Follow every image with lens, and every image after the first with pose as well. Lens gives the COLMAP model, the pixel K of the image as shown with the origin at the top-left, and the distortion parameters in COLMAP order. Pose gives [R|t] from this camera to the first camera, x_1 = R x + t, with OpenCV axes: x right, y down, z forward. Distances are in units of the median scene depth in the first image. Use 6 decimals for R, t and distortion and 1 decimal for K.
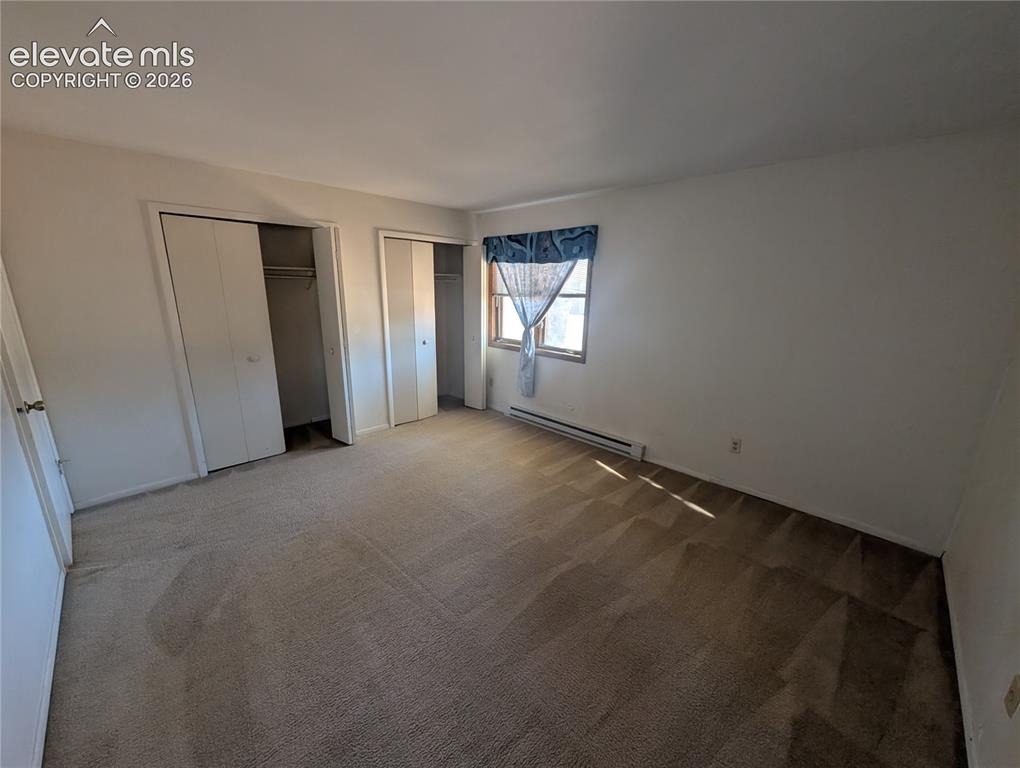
lens RADIAL K [[390.8, 0, 510.0], [0, 390.8, 384.0], [0, 0, 1]] dist [-0.000036, 0.000003]
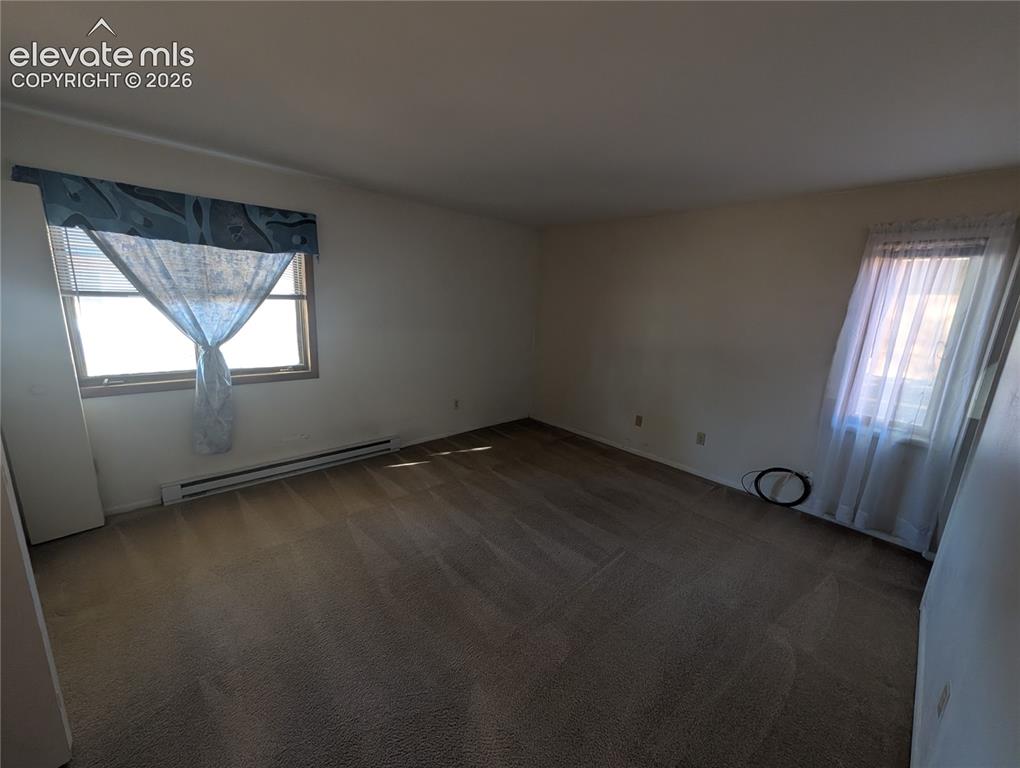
lens RADIAL K [[390.8, 0, 510.0], [0, 390.8, 384.0], [0, 0, 1]] dist [-0.000036, 0.000003]
pose [[0.046781, -0.231719, 0.971657, -0.612972], [0.190222, 0.956989, 0.219062, -0.145638], [-0.980626, 0.174583, 0.088847, 0.521171]]
